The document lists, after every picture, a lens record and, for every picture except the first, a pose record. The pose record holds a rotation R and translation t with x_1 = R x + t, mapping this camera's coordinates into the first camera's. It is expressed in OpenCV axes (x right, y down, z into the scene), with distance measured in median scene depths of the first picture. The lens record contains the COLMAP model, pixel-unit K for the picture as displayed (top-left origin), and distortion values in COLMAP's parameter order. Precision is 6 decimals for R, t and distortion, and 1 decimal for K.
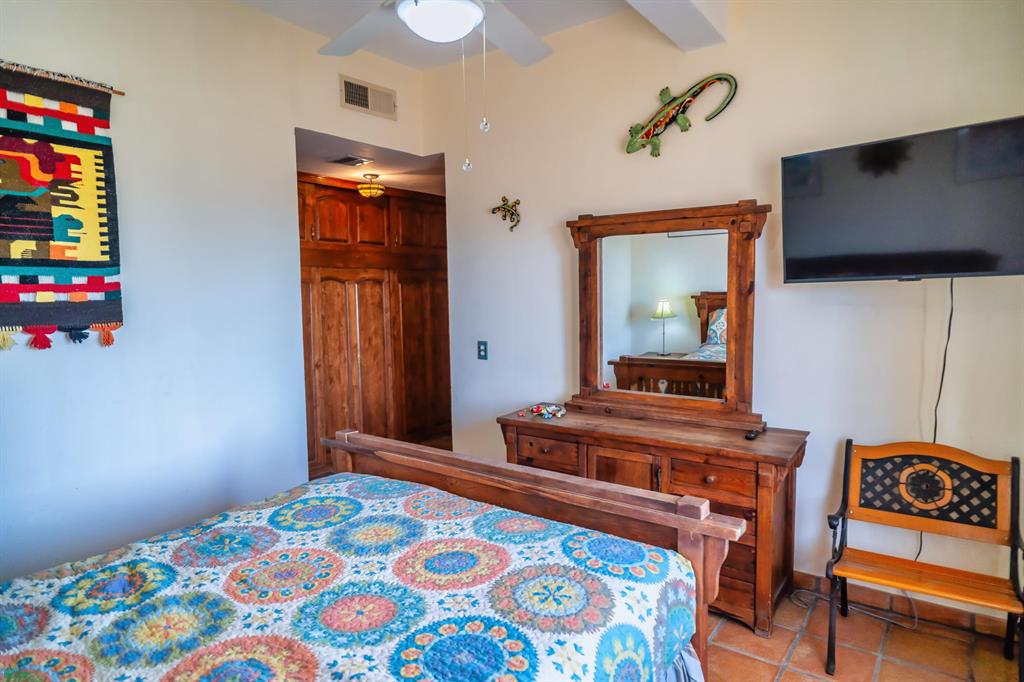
lens RADIAL K [[606.7, 0, 510.6], [0, 606.7, 341.4], [0, 0, 1]] dist [-0.001383, 0.002035]
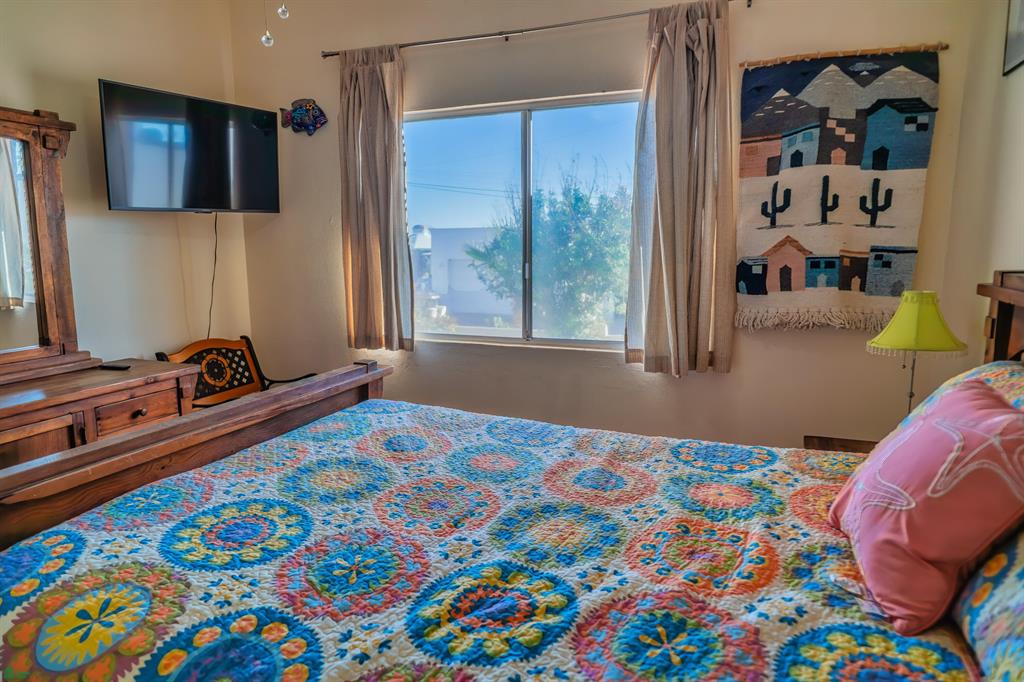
lens RADIAL K [[606.7, 0, 510.6], [0, 606.7, 341.4], [0, 0, 1]] dist [-0.001383, 0.002035]
pose [[-0.239377, -0.145249, 0.960001, -0.997579], [0.089523, 0.981233, 0.170785, 0.007586], [-0.966791, 0.126824, -0.221882, 0.876479]]
